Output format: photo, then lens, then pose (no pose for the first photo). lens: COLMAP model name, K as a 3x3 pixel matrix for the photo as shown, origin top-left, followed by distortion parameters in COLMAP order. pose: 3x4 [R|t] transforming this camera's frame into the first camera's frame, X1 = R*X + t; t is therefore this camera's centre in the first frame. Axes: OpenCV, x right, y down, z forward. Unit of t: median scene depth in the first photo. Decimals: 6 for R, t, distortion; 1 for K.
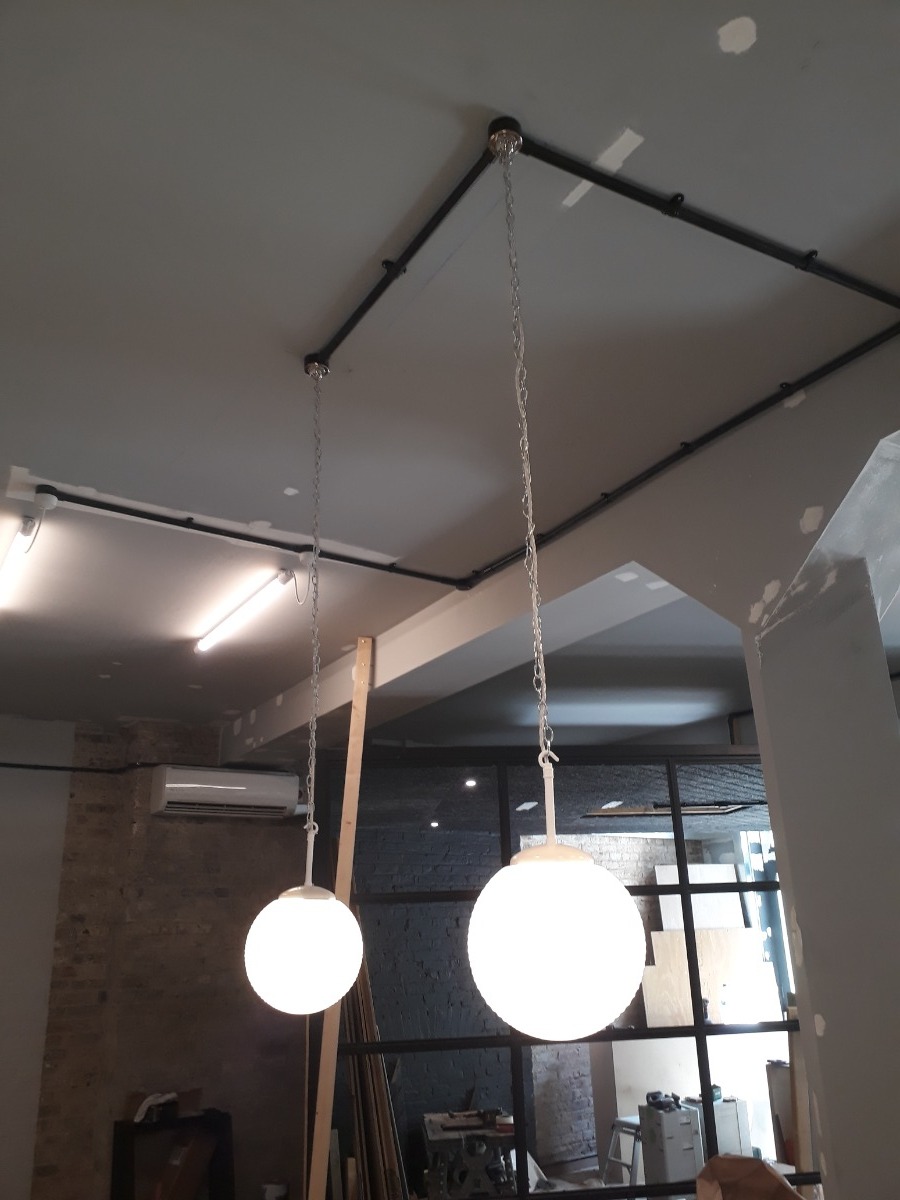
lens RADIAL K [[965.5, 0, 461.6], [0, 965.5, 584.7], [0, 0, 1]] dist [0.012549, -0.022229]
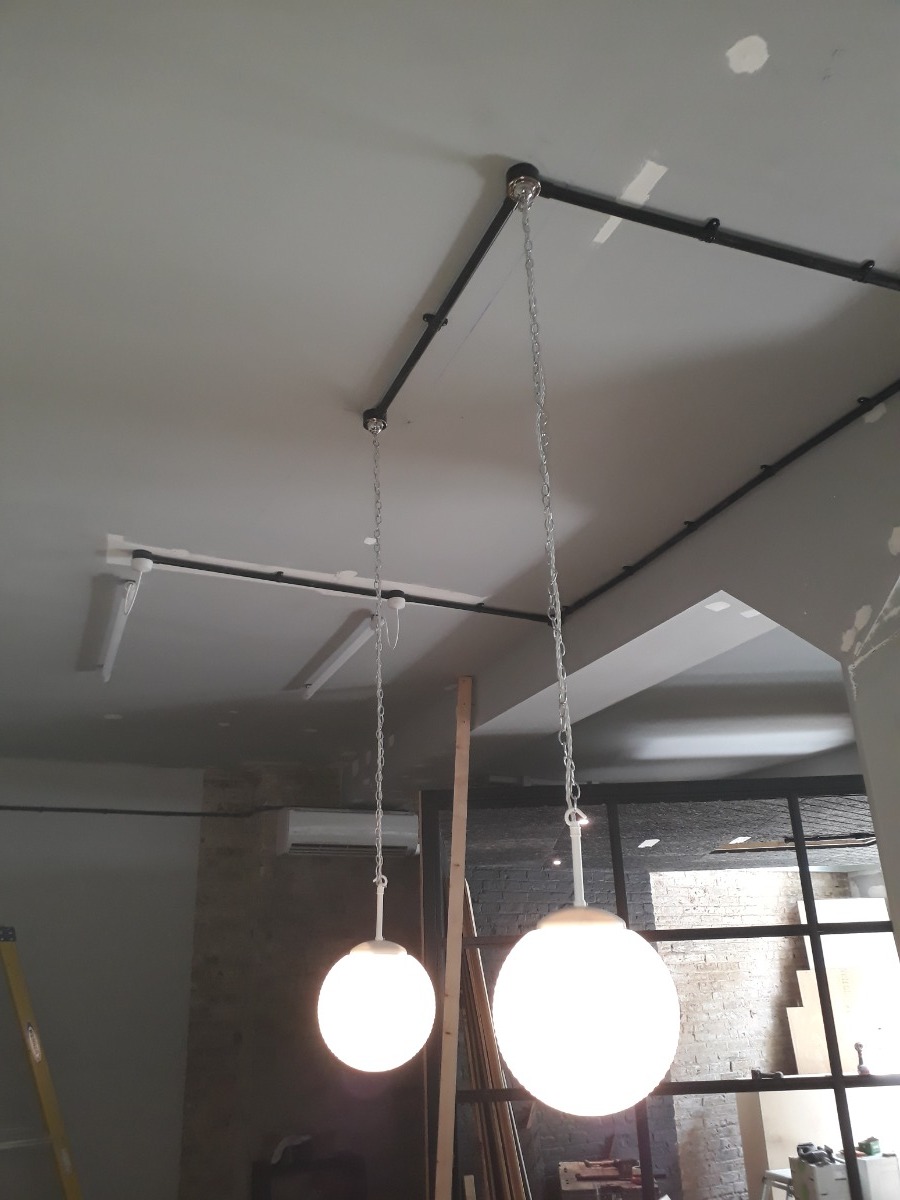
lens RADIAL K [[965.5, 0, 461.6], [0, 965.5, 584.7], [0, 0, 1]] dist [0.012549, -0.022229]
pose [[0.988930, -0.055397, -0.137651, 0.051428], [0.051187, 0.998112, -0.033944, -0.010344], [0.139272, 0.026522, 0.989899, 0.008316]]
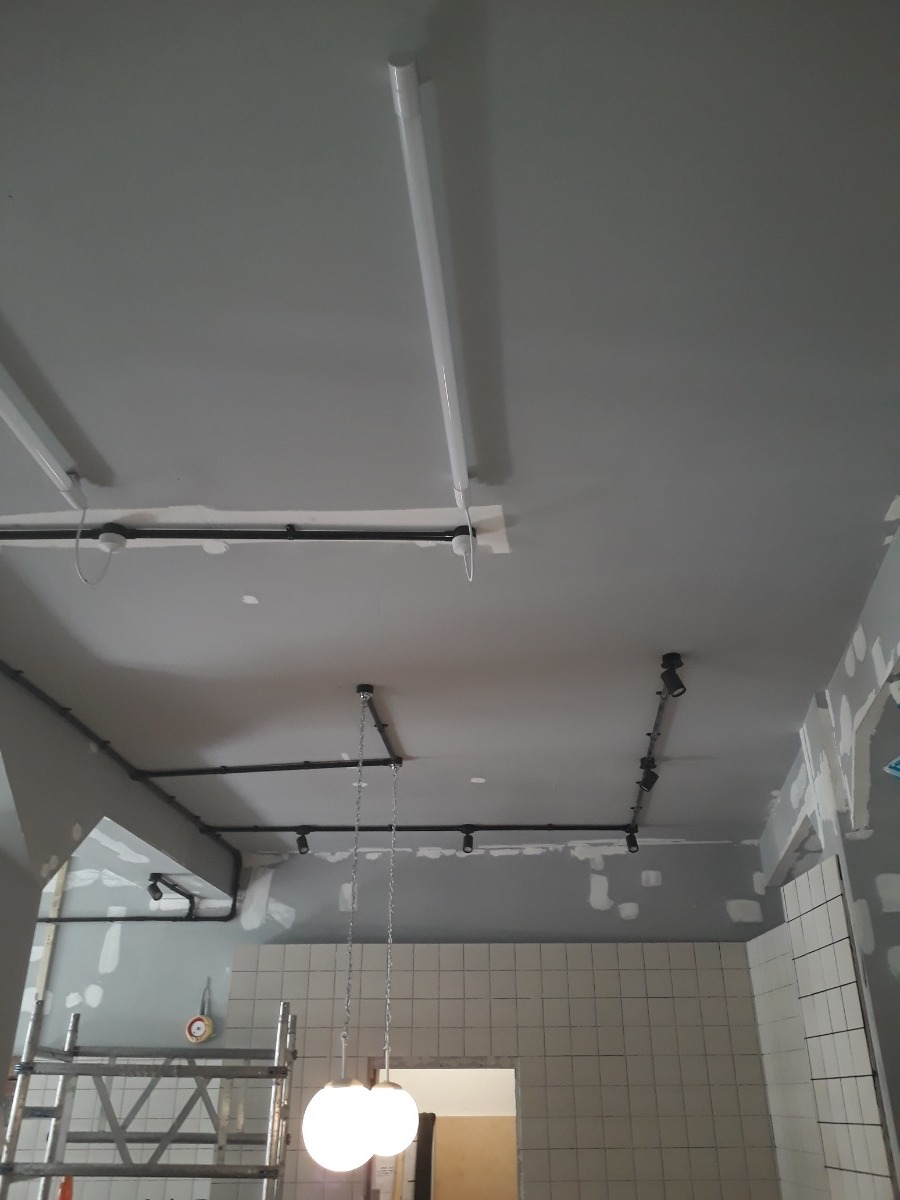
lens RADIAL K [[954.8, 0, 450.0], [0, 954.8, 600.0], [0, 0, 1]] dist [0.039798, -0.055075]
pose [[-0.797094, 0.313198, 0.516282, -0.748819], [-0.181039, 0.691702, -0.699123, 0.473274], [-0.576078, -0.650734, -0.494651, 1.244714]]
